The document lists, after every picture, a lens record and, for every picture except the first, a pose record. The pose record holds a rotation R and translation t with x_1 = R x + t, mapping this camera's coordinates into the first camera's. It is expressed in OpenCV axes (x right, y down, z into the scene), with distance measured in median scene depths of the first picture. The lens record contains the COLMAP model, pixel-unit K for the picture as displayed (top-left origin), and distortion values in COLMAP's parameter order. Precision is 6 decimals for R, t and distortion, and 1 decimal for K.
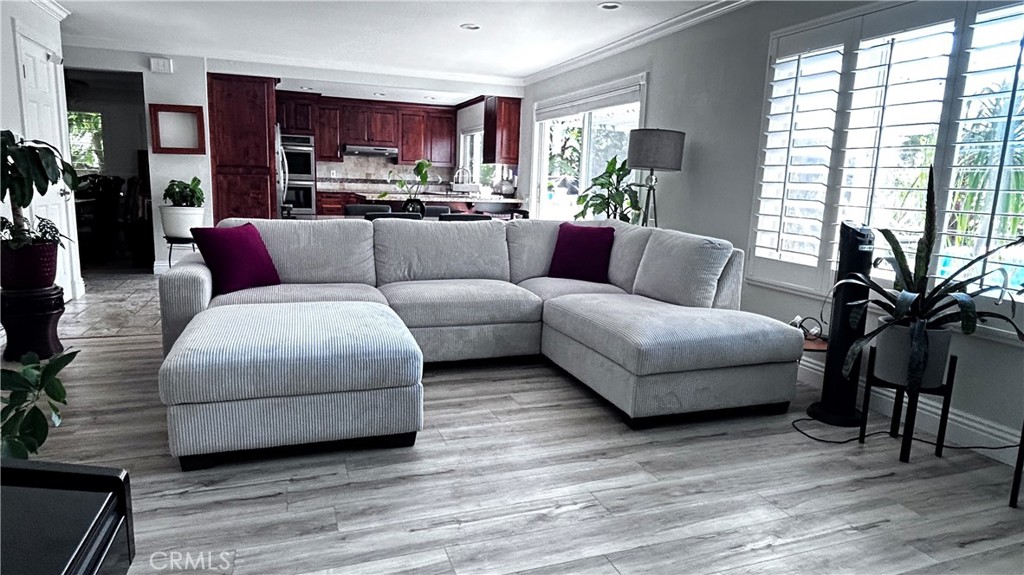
lens RADIAL K [[611.4, 0, 507.9], [0, 611.4, 288.7], [0, 0, 1]] dist [0.003222, -0.006507]
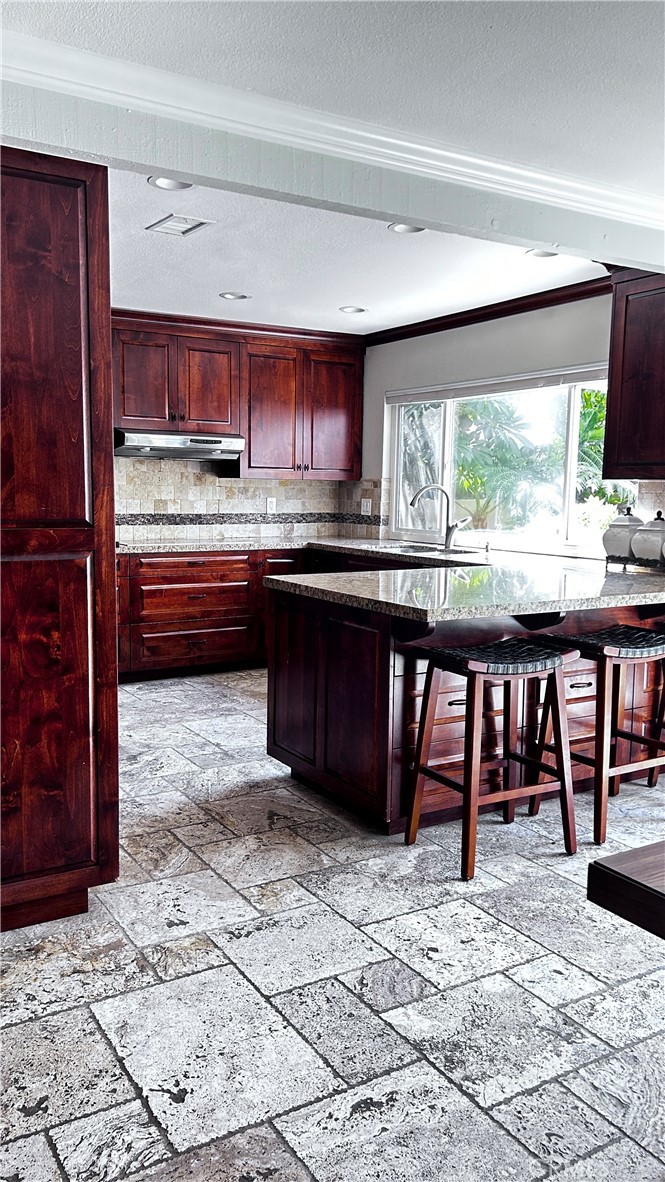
lens RADIAL K [[918.7, 0, 383.8], [0, 918.7, 594.9], [0, 0, 1]] dist [0.062398, -0.023076]
pose [[0.969816, -0.048638, 0.238936, -0.516043], [0.060331, 0.997300, -0.041867, -0.205128], [-0.236255, 0.055019, 0.970132, 0.846572]]
